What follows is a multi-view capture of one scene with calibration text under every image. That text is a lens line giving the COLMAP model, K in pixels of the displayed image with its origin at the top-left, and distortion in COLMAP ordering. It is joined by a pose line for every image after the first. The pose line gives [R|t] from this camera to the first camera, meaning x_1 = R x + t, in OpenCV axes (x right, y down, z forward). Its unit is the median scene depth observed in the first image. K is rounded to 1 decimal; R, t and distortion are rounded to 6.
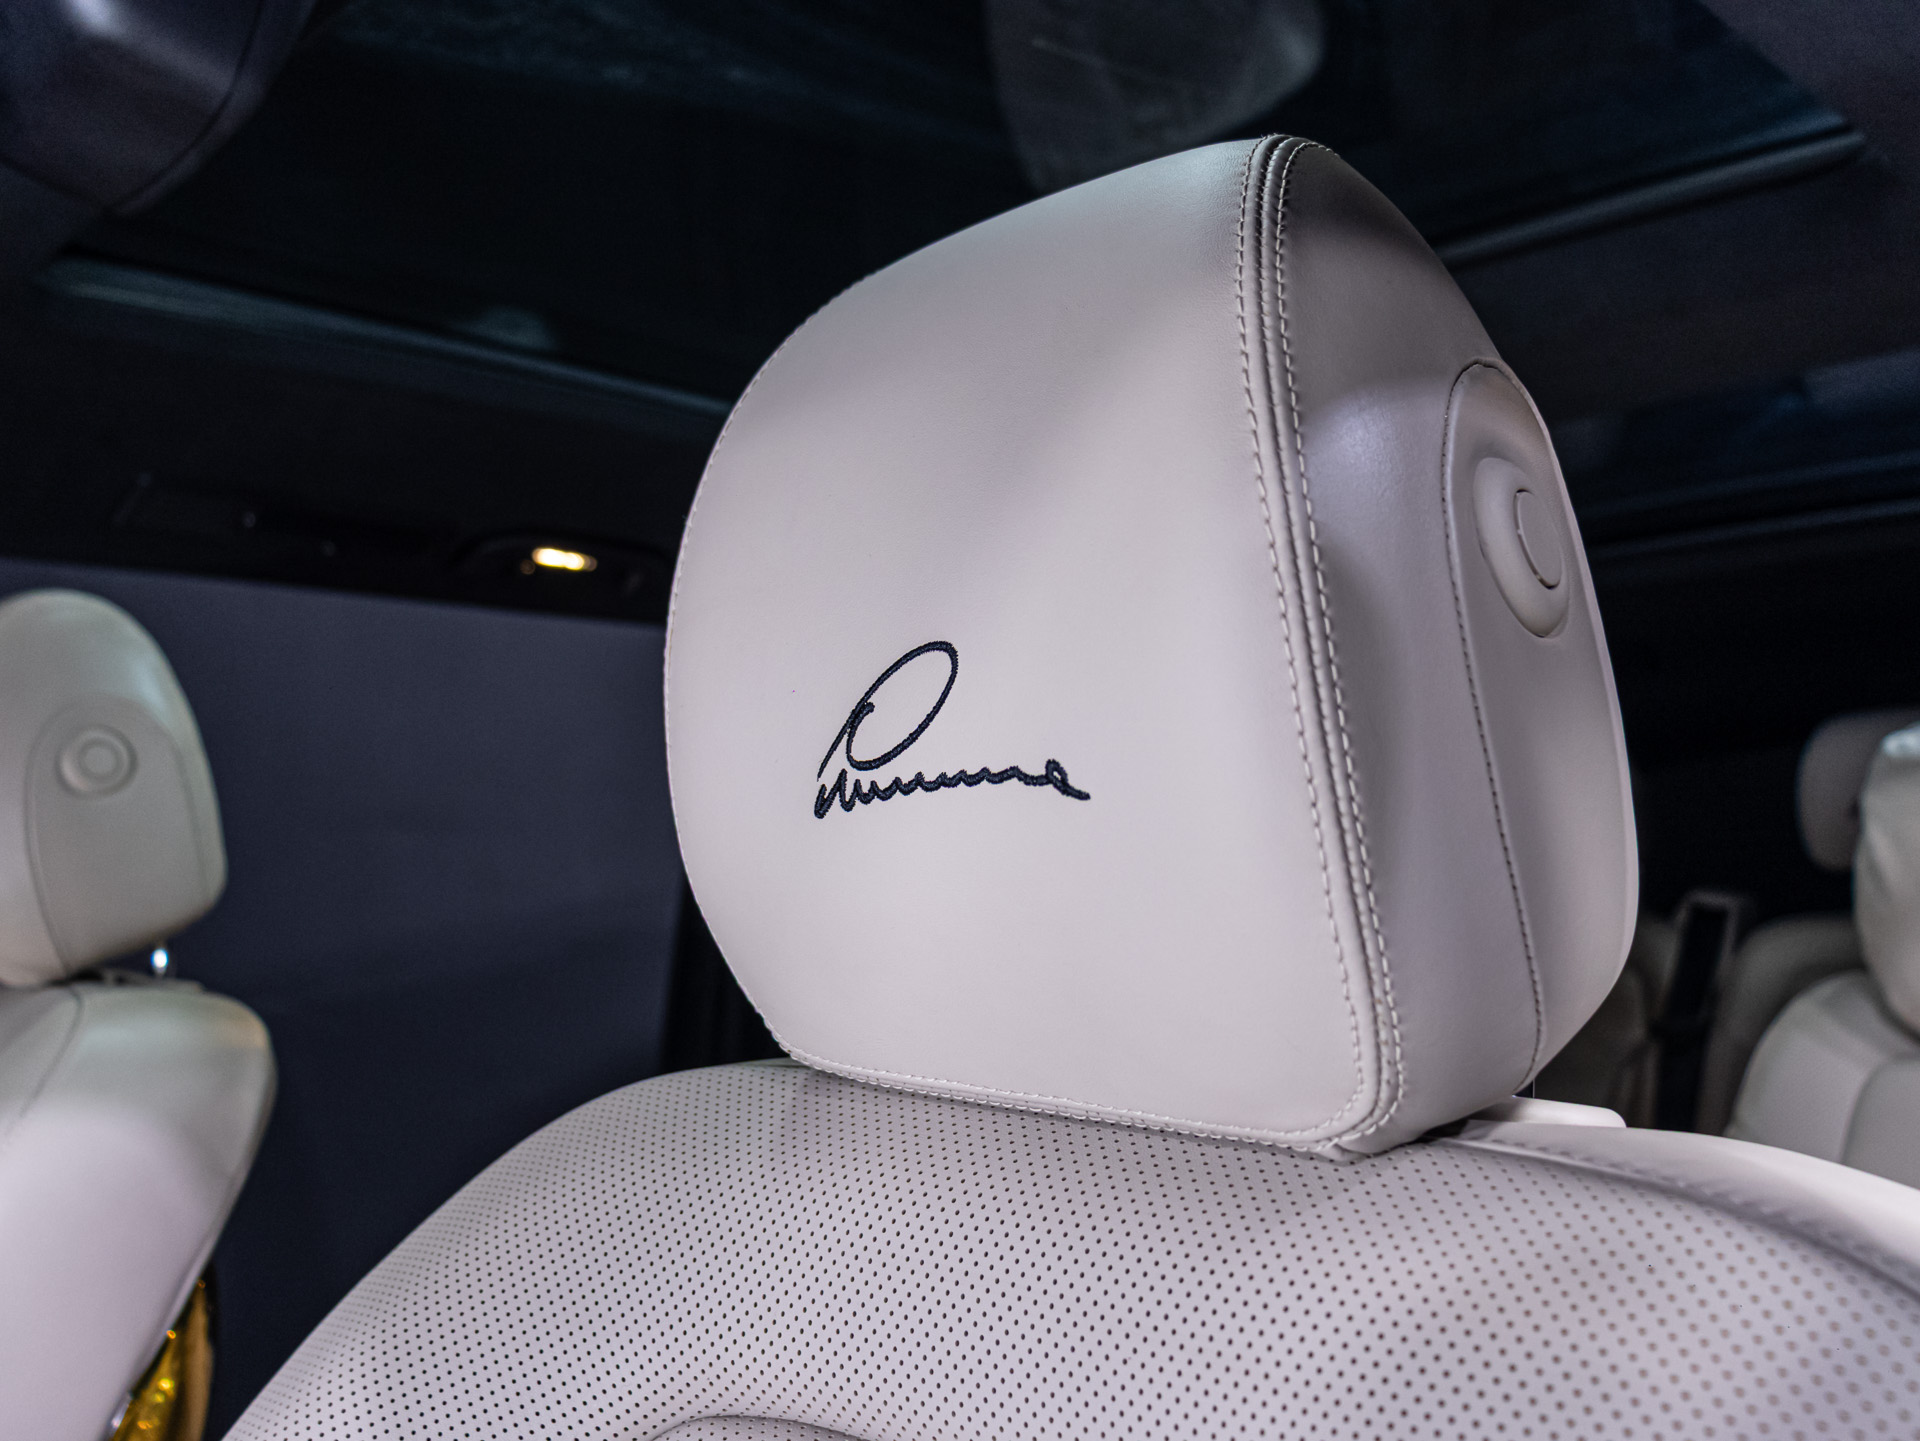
lens RADIAL K [[1797.6, 0, 960.6], [0, 1797.6, 711.1], [0, 0, 1]] dist [0.002896, 0.000000]
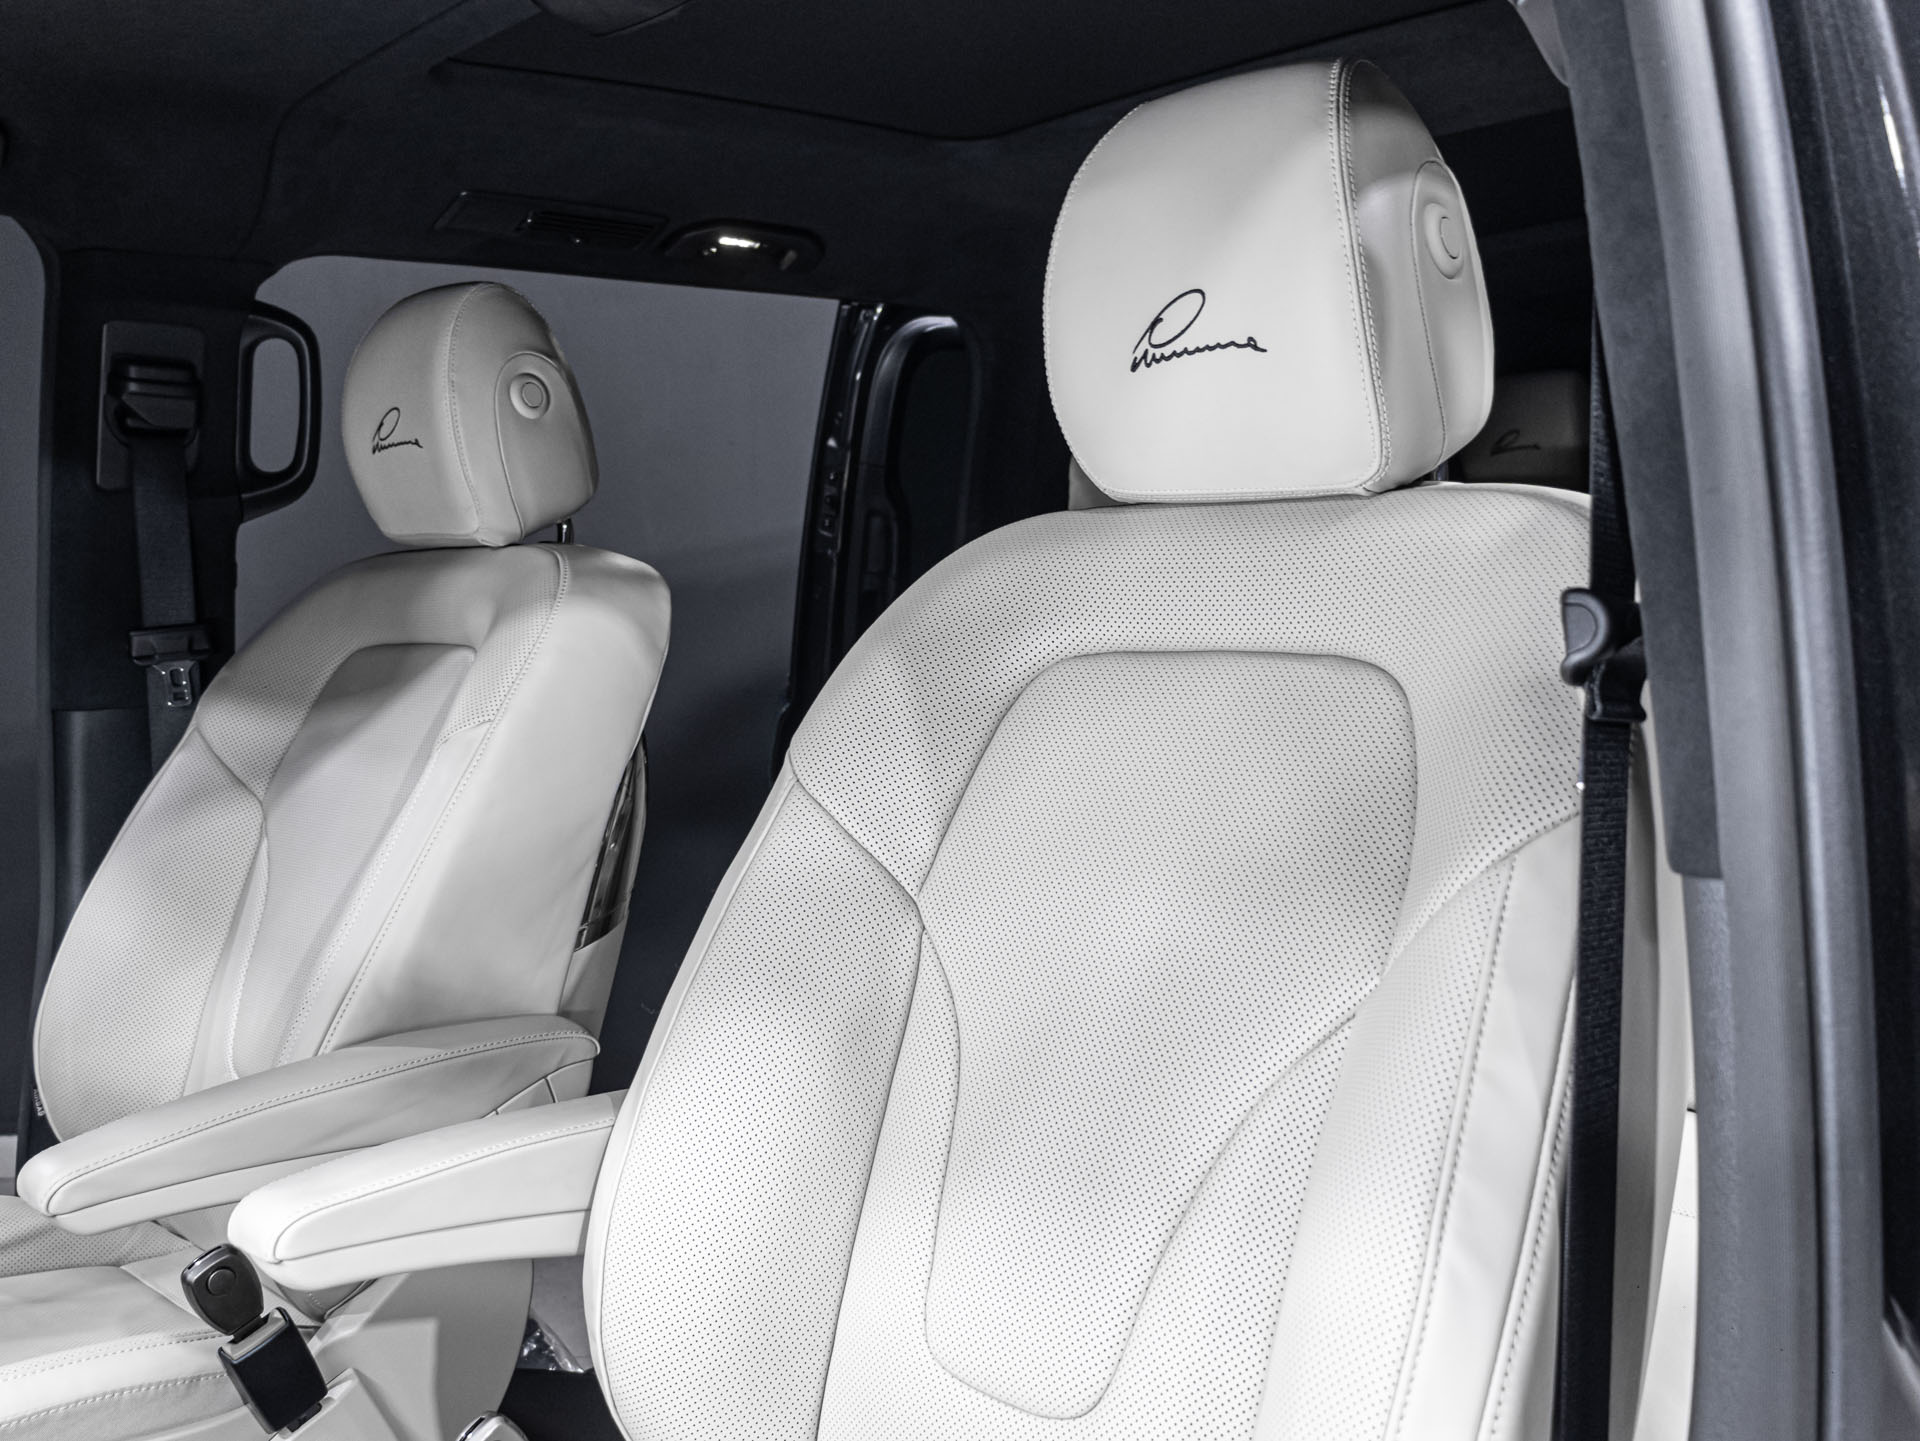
lens RADIAL K [[1797.6, 0, 952.5], [0, 1797.6, 728.7], [0, 0, 1]] dist [0.002896, 0.000000]
pose [[0.999611, -0.027448, -0.004985, -0.341949], [0.027895, 0.981177, 0.191087, 0.068632], [-0.000354, -0.191151, 0.981561, -1.443866]]
